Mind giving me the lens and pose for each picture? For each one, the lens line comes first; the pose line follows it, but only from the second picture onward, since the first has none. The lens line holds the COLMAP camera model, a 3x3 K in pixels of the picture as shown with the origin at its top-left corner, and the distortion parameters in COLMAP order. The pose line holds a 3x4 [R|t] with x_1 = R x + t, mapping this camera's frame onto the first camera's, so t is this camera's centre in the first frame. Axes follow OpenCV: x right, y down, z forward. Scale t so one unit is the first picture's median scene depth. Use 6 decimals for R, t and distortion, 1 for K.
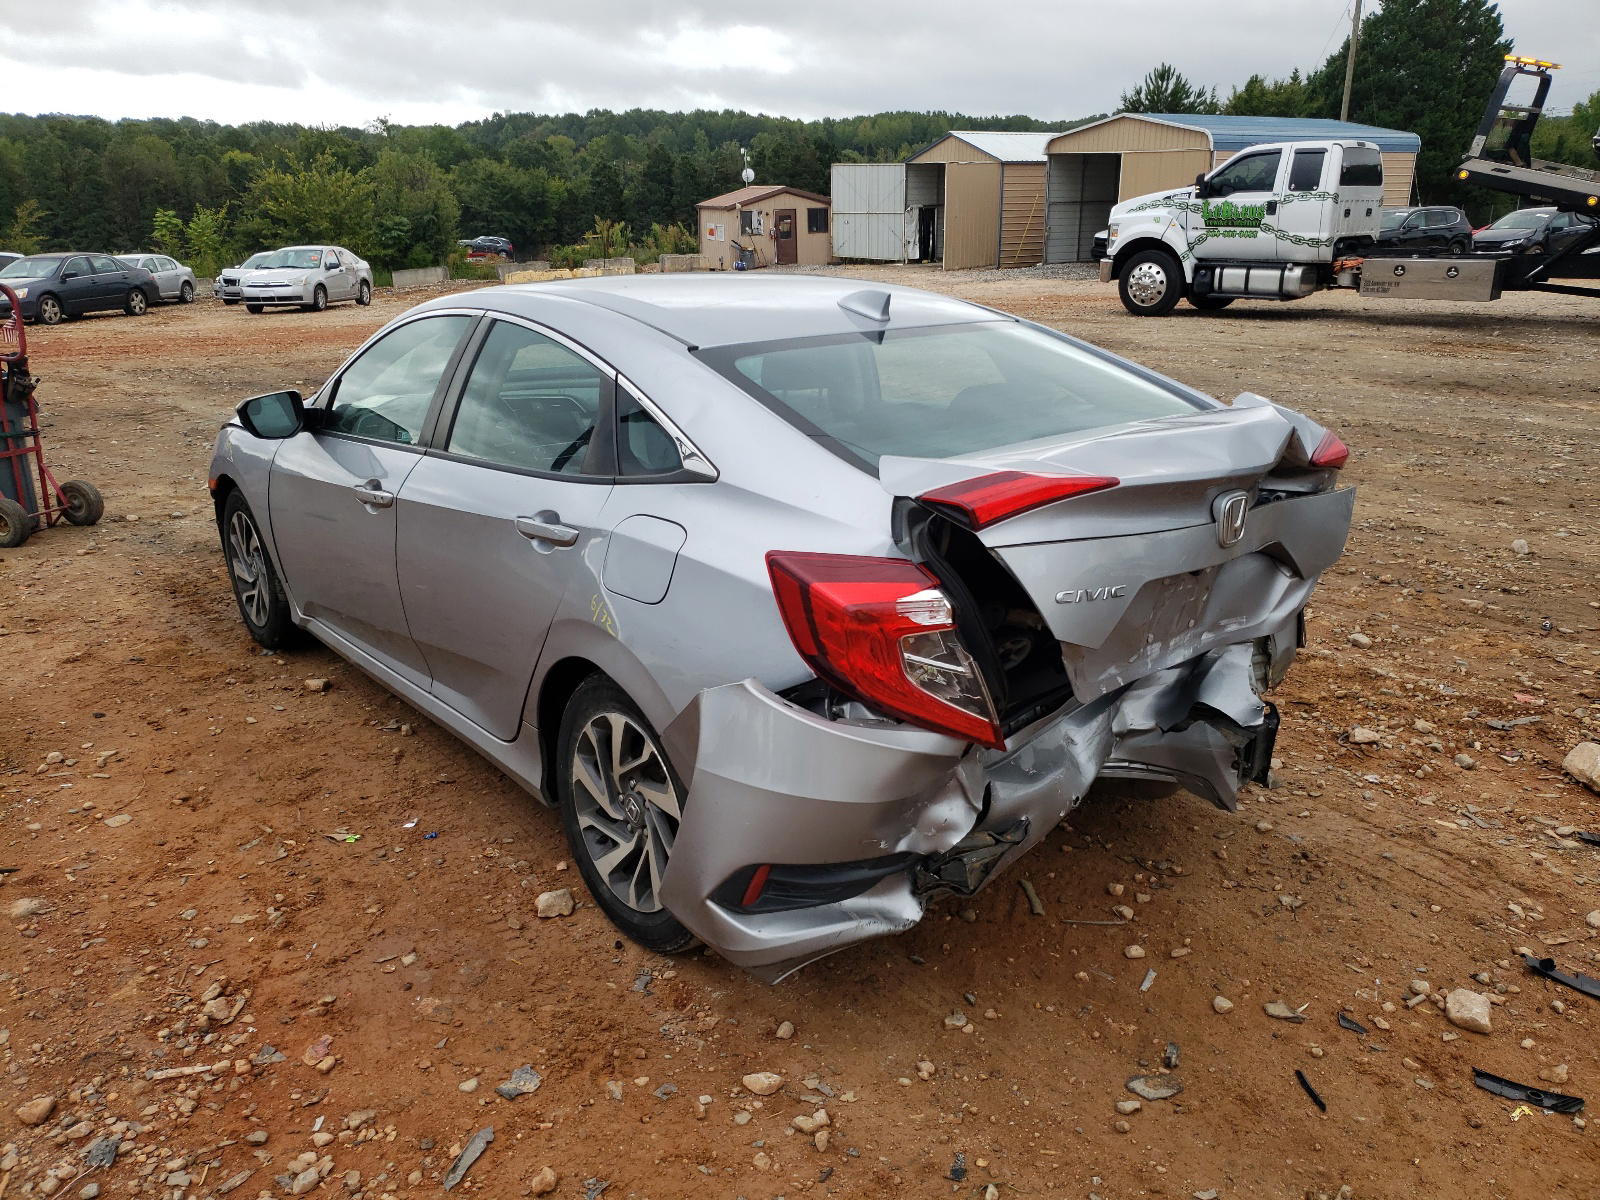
lens RADIAL K [[1200.9, 0, 800.0], [0, 1200.9, 600.0], [0, 0, 1]] dist [0.001682, 0.017707]
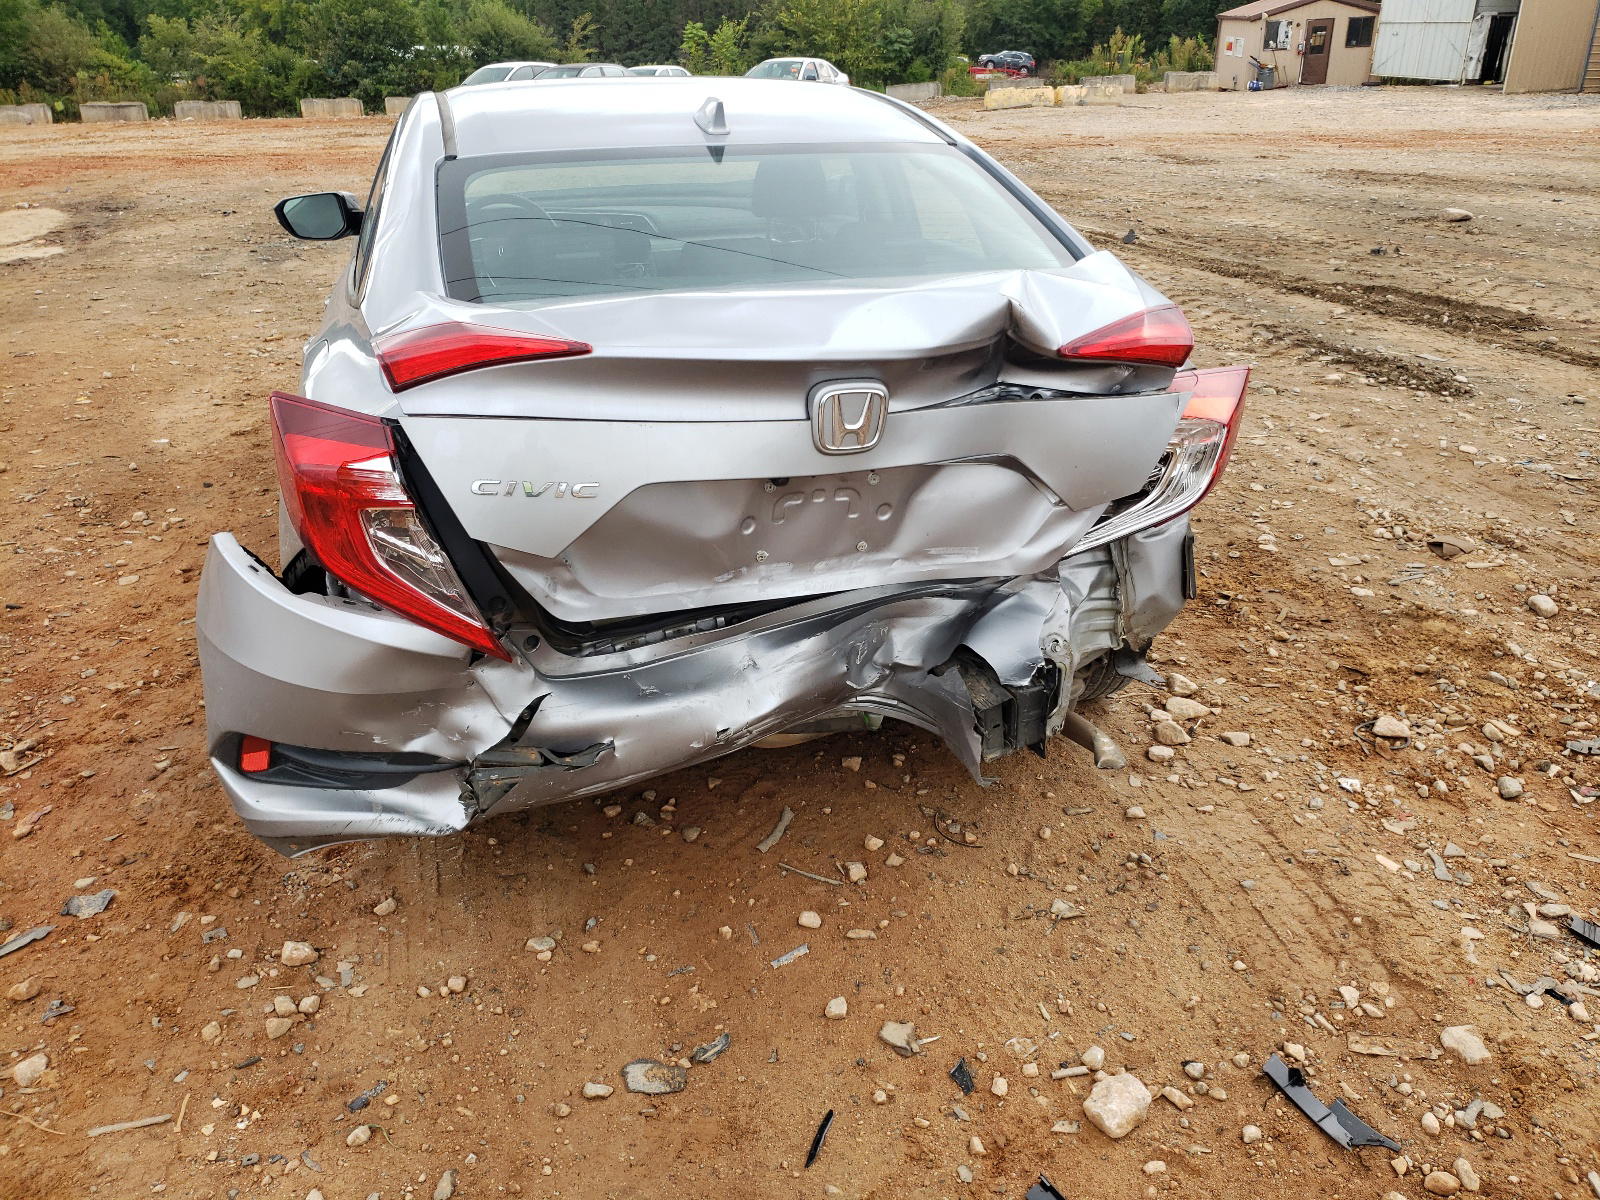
lens RADIAL K [[1200.9, 0, 800.0], [0, 1200.9, 600.0], [0, 0, 1]] dist [0.001682, 0.017707]
pose [[0.927692, 0.162313, -0.336217, 0.535103], [-0.115662, 0.981192, 0.154546, -0.059290], [0.354978, -0.104483, 0.929018, 0.245018]]
